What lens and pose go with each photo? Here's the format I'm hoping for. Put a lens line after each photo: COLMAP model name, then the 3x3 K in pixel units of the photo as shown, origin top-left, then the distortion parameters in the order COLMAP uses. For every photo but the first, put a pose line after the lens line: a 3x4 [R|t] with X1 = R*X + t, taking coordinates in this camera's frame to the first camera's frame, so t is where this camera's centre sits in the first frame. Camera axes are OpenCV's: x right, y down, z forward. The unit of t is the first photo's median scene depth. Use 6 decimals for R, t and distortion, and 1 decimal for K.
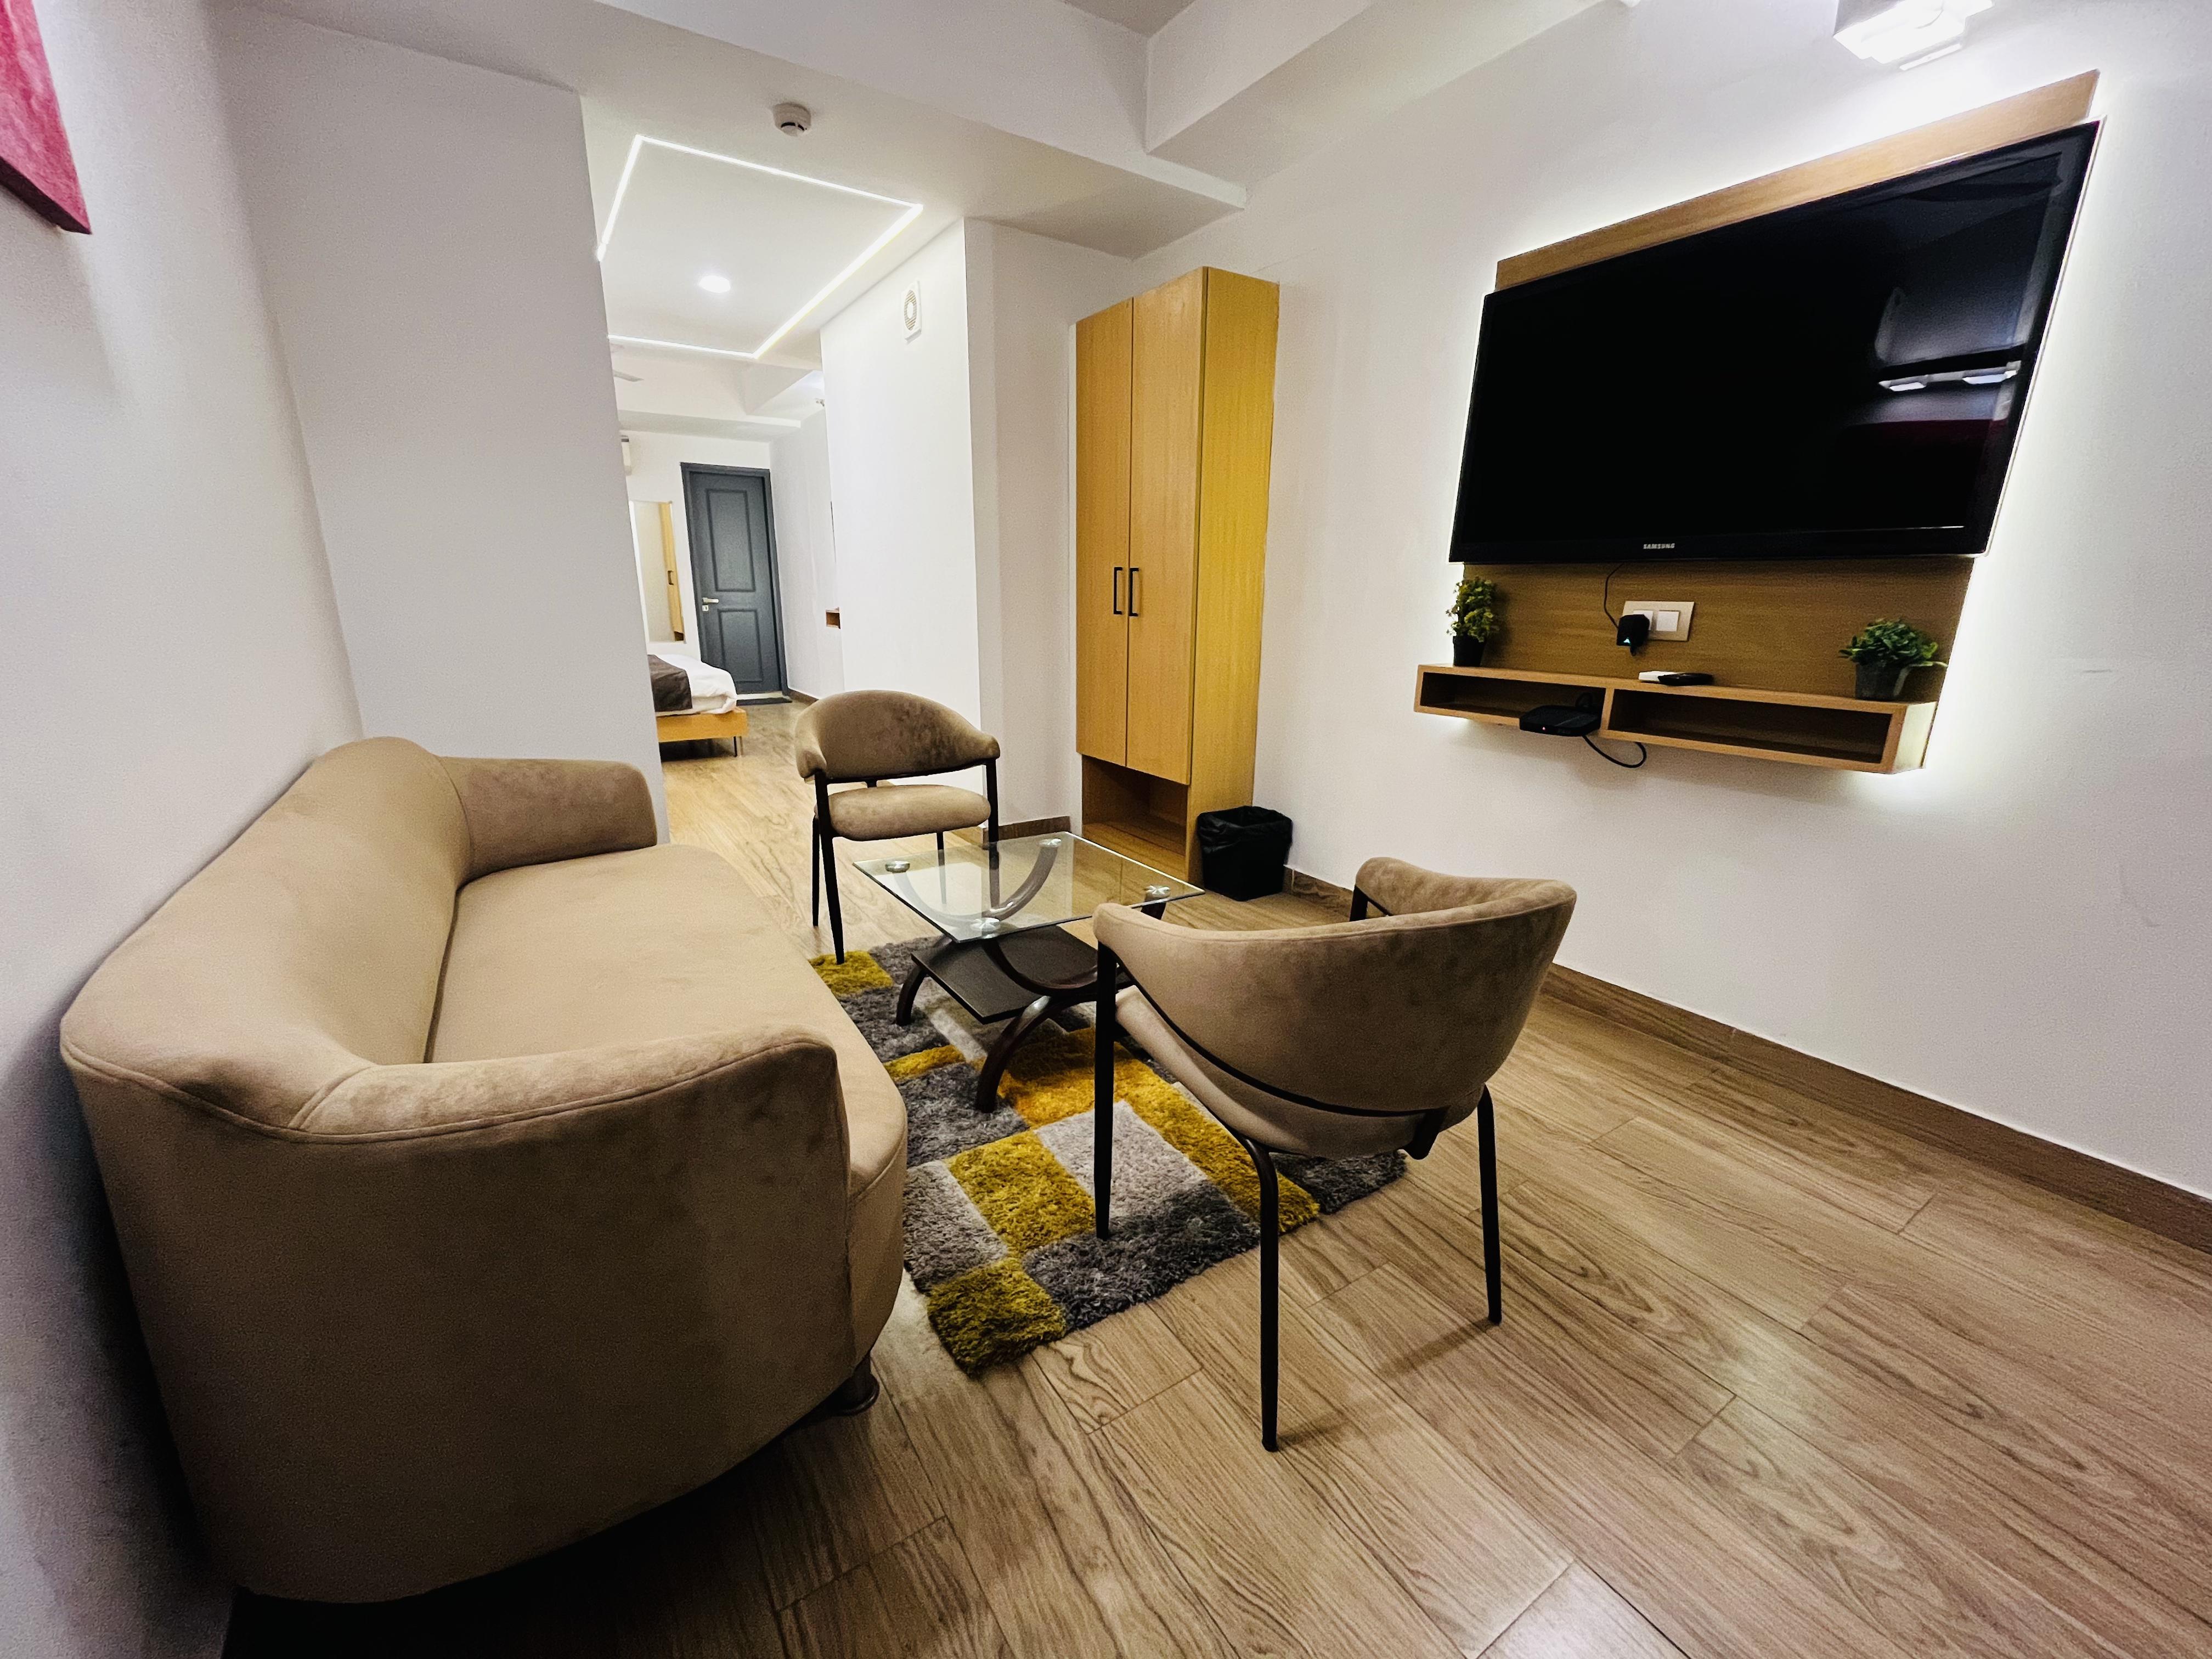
lens RADIAL K [[892.8, 0, 1095.5], [0, 892.8, 828.9], [0, 0, 1]] dist [-0.001758, -0.000178]
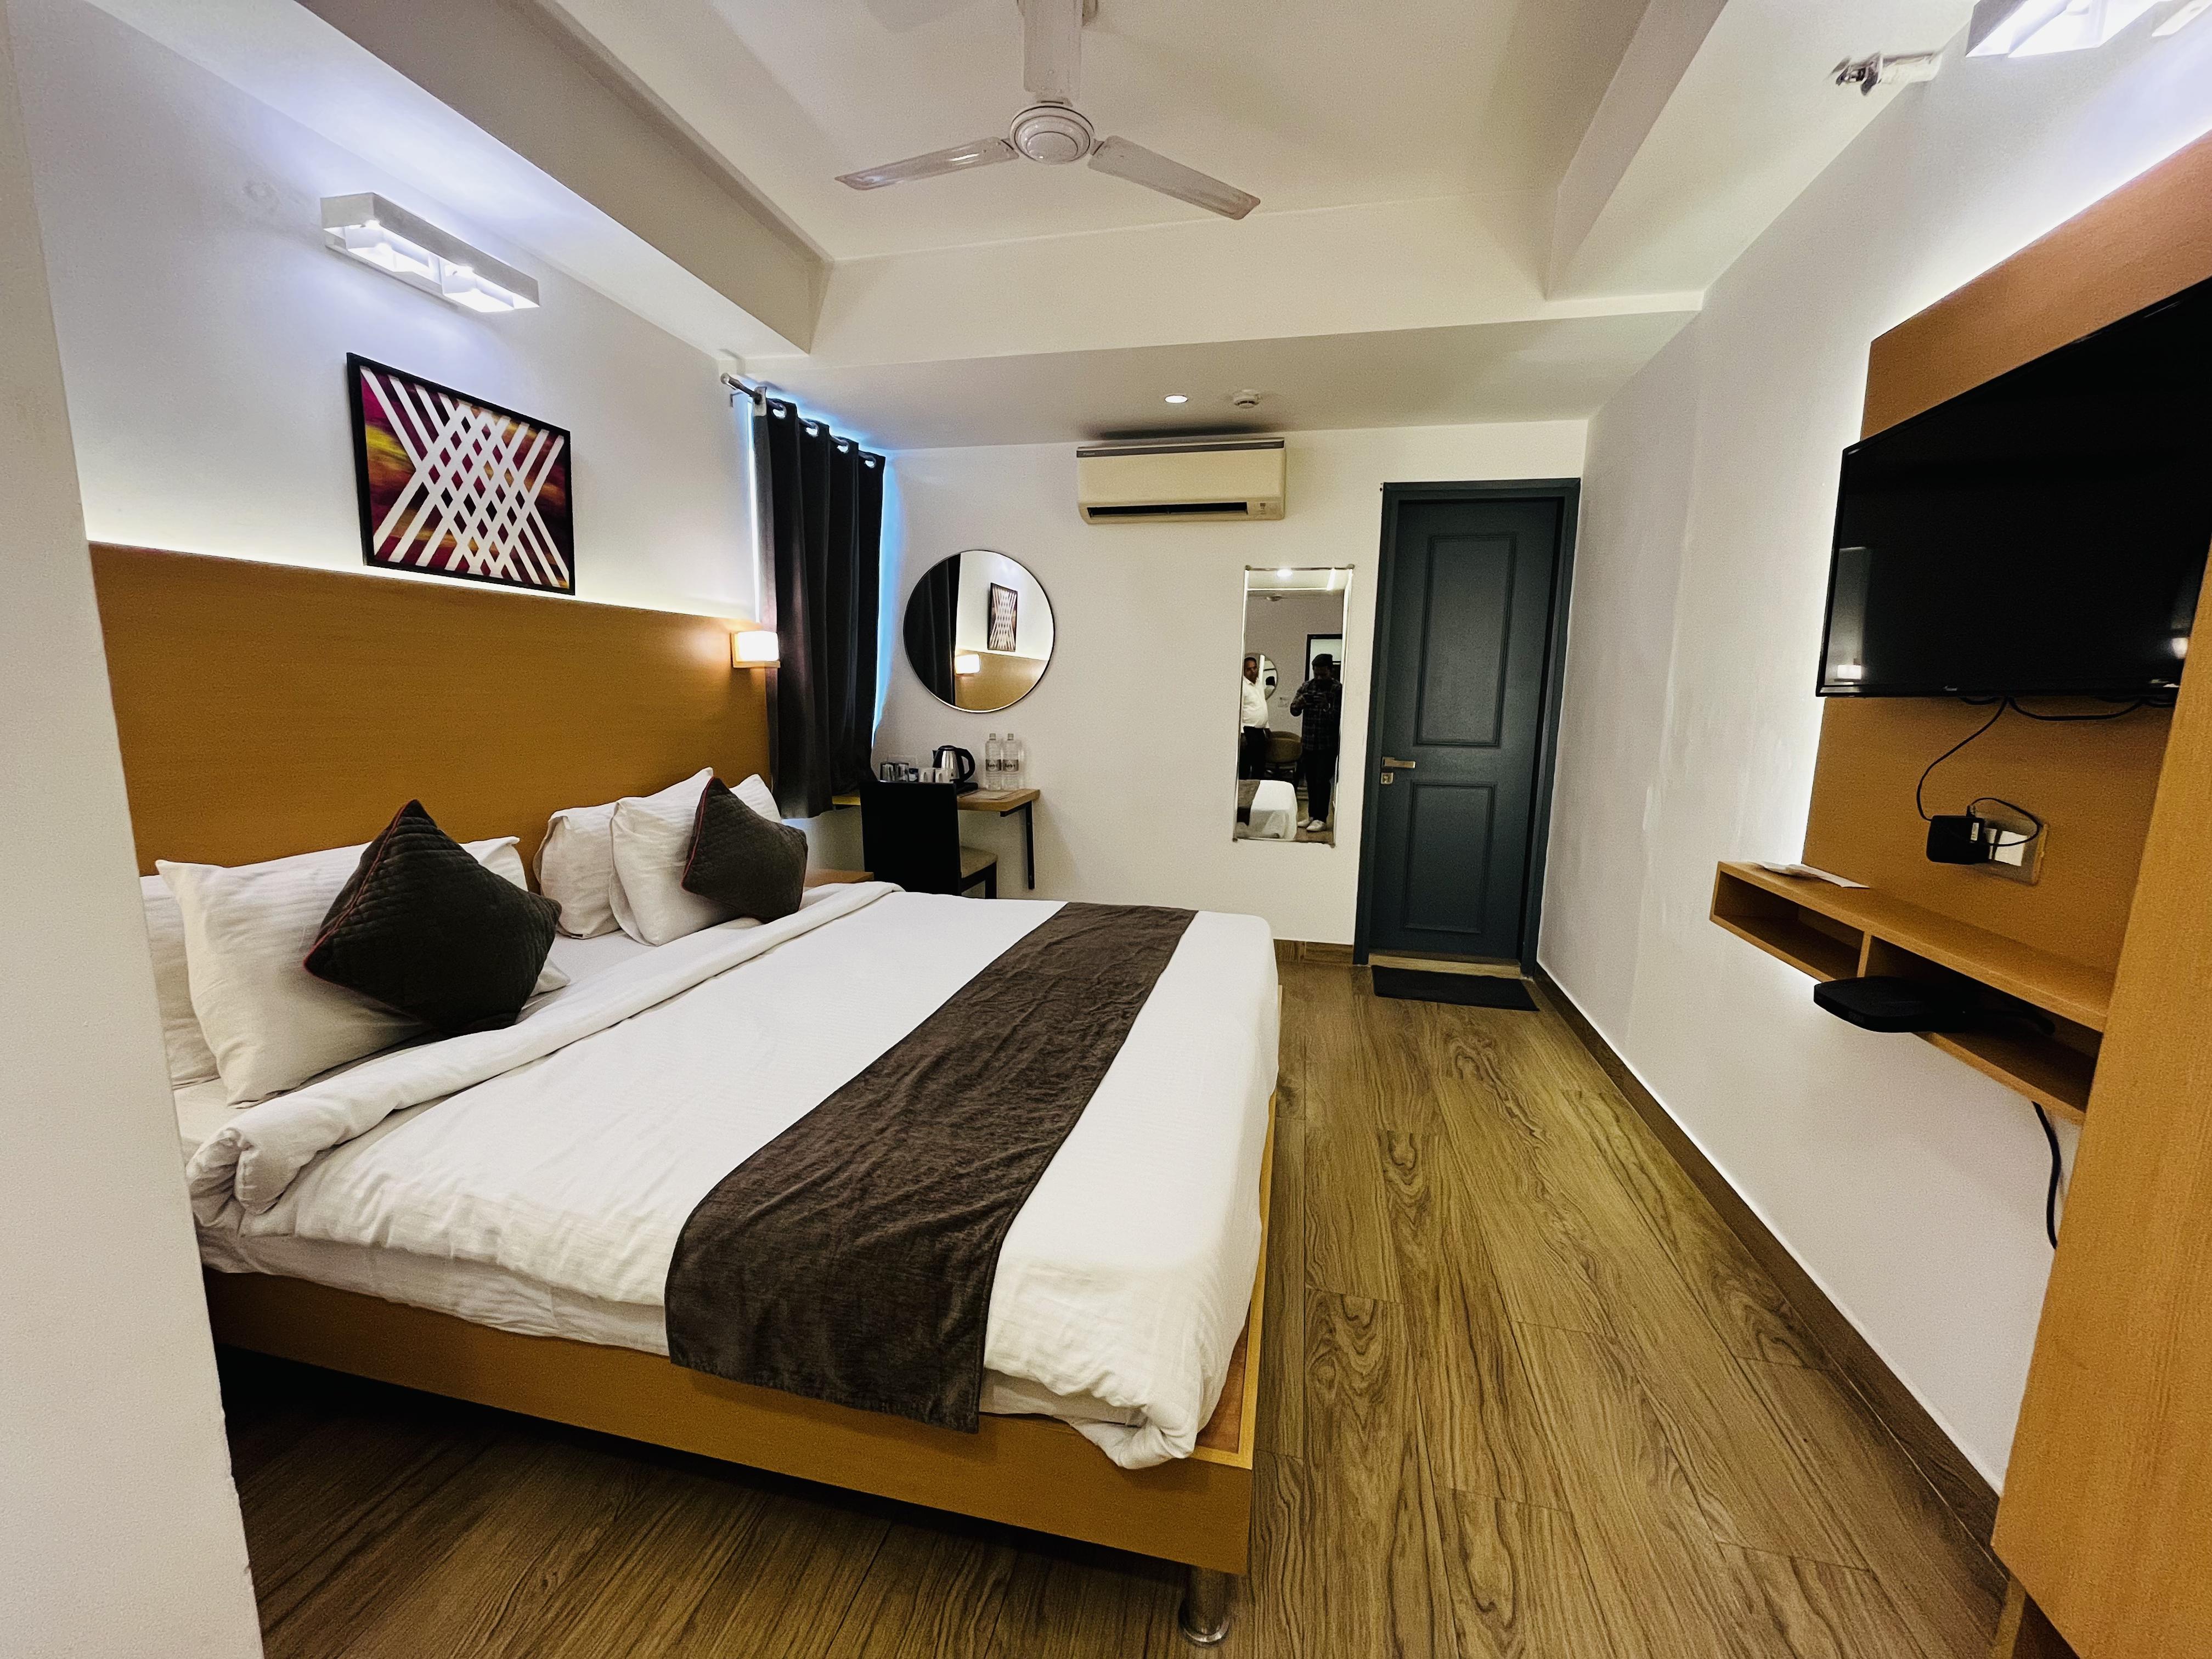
lens RADIAL K [[892.8, 0, 1091.3], [0, 892.8, 842.9], [0, 0, 1]] dist [-0.001758, -0.000178]
pose [[0.685207, 0.116298, -0.719004, -0.194713], [-0.192283, 0.981032, -0.024565, -0.170083], [0.702509, 0.155084, 0.694572, 0.555823]]
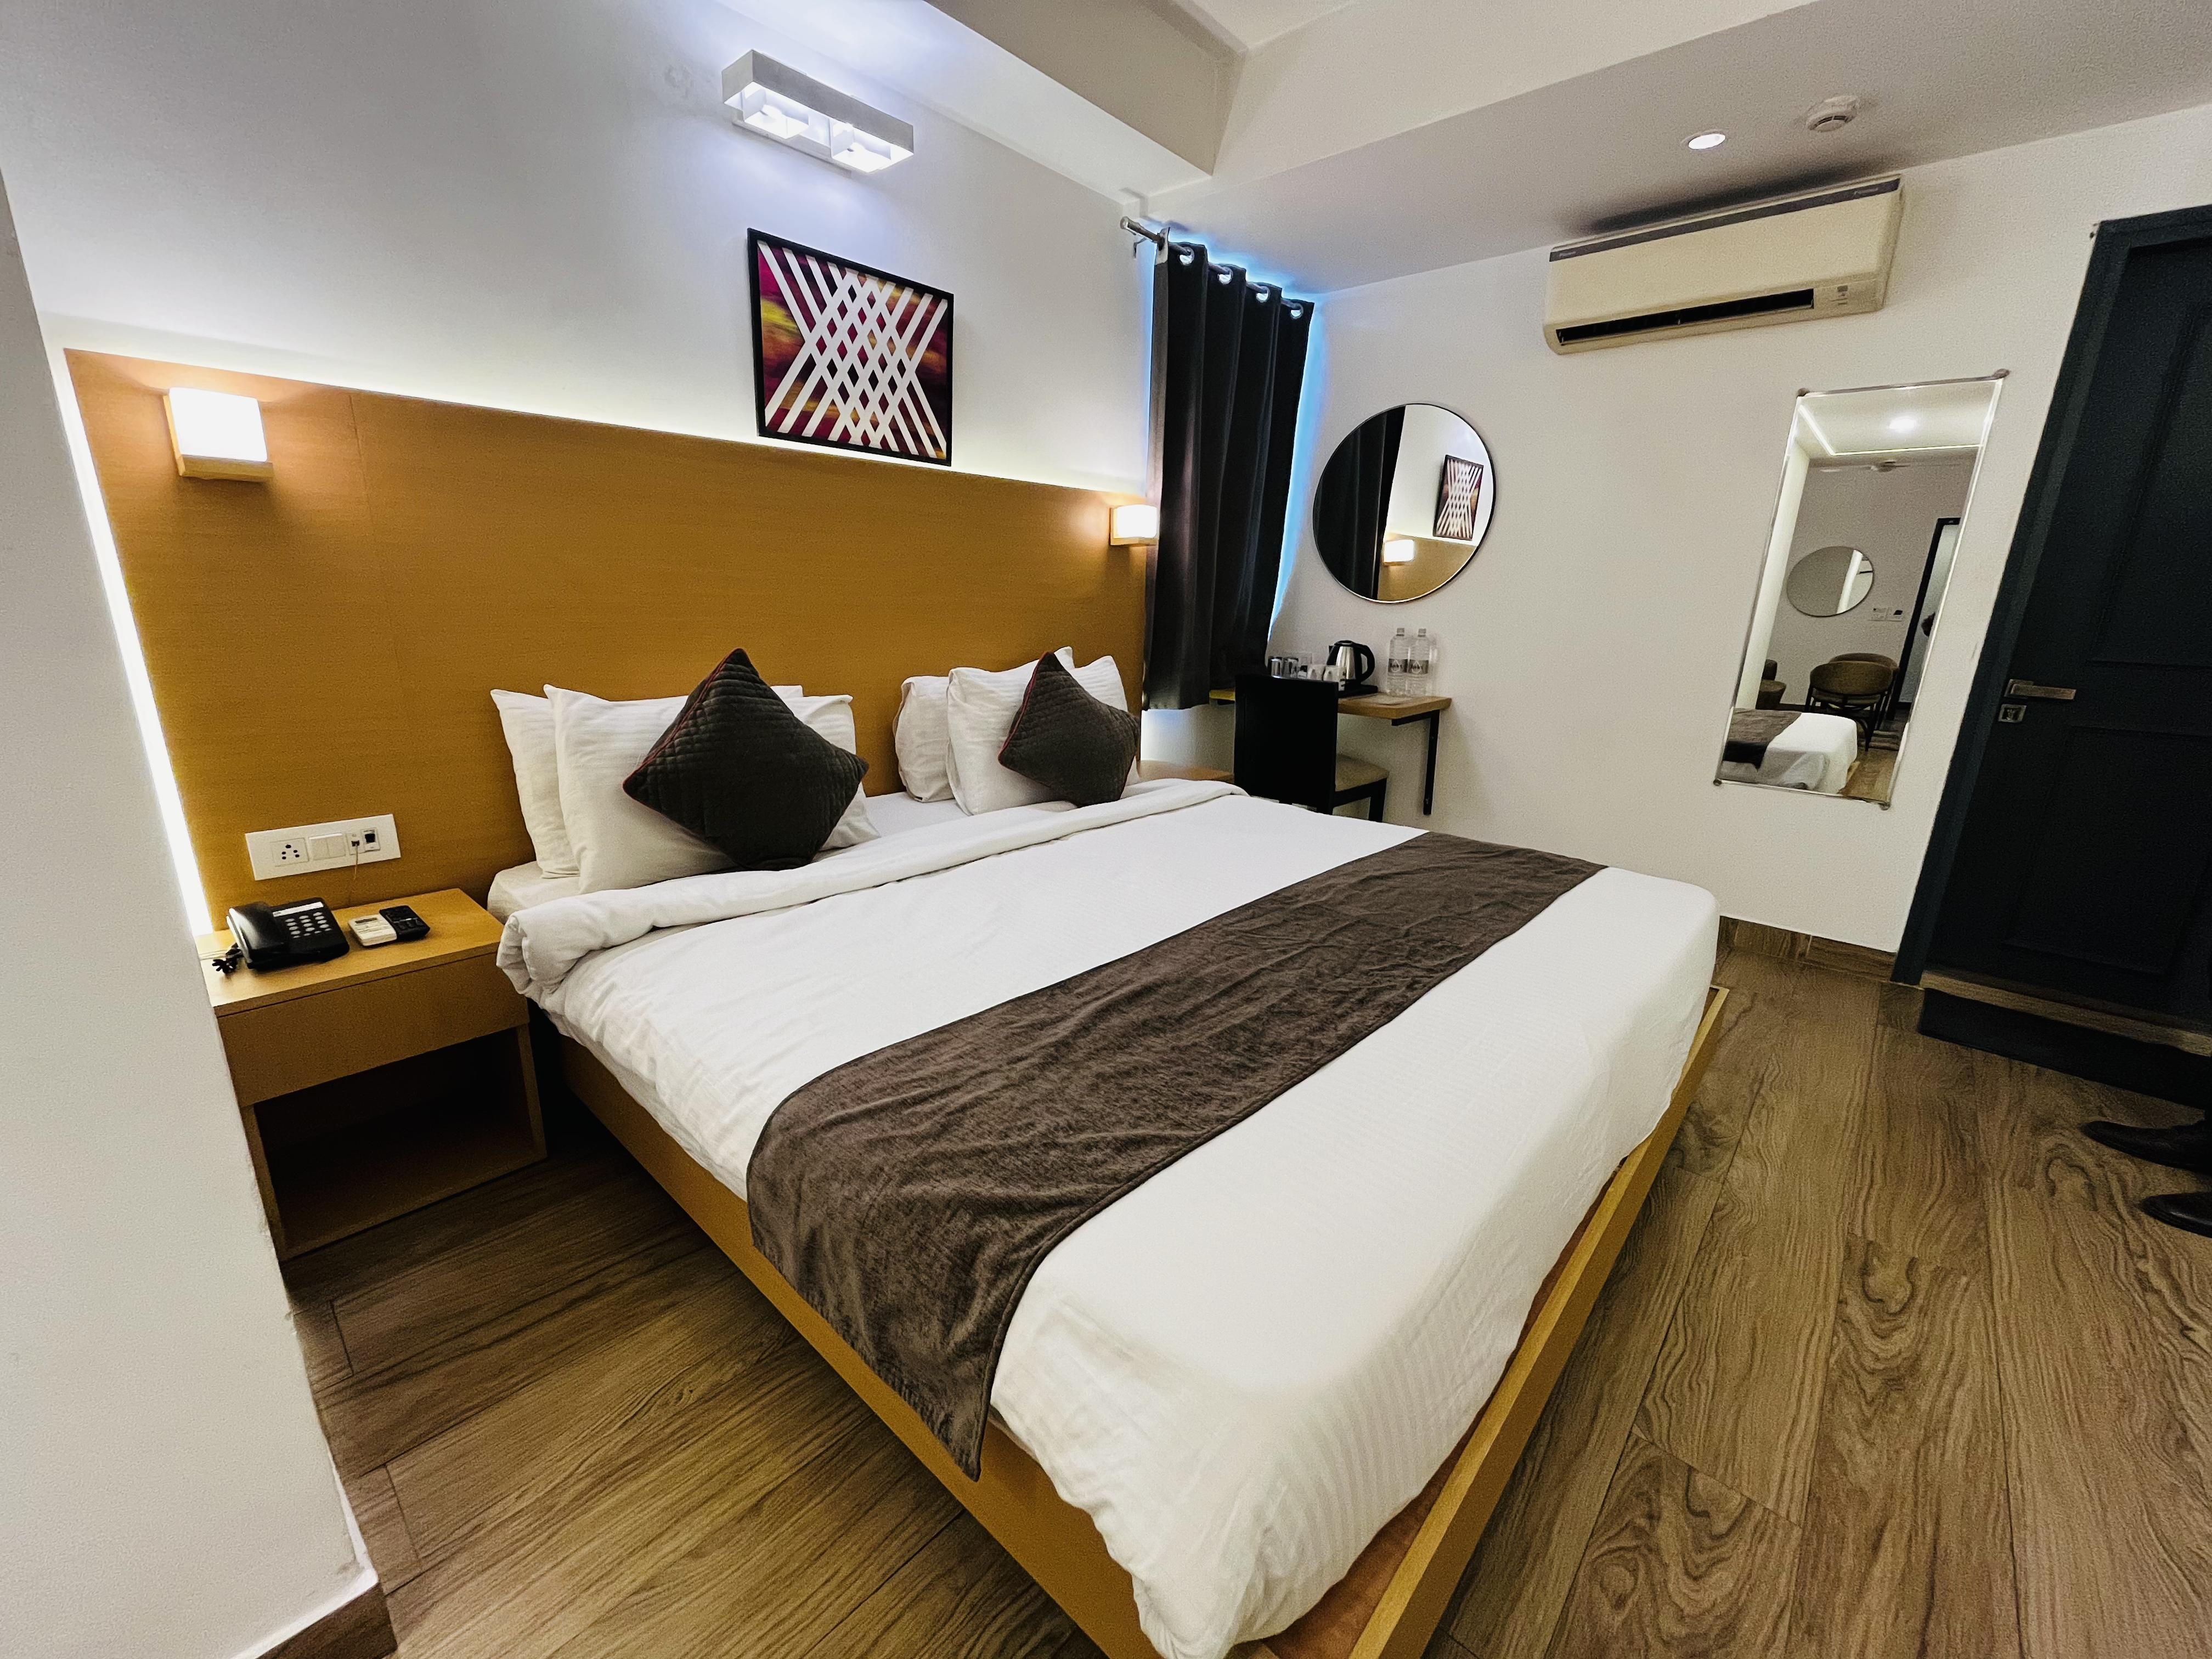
lens RADIAL K [[892.8, 0, 1090.8], [0, 892.8, 835.3], [0, 0, 1]] dist [-0.001758, -0.000178]
pose [[0.242641, 0.248430, -0.937768, -0.210984], [-0.272305, 0.945234, 0.179951, -0.174730], [0.931115, 0.211695, 0.297001, 0.613557]]
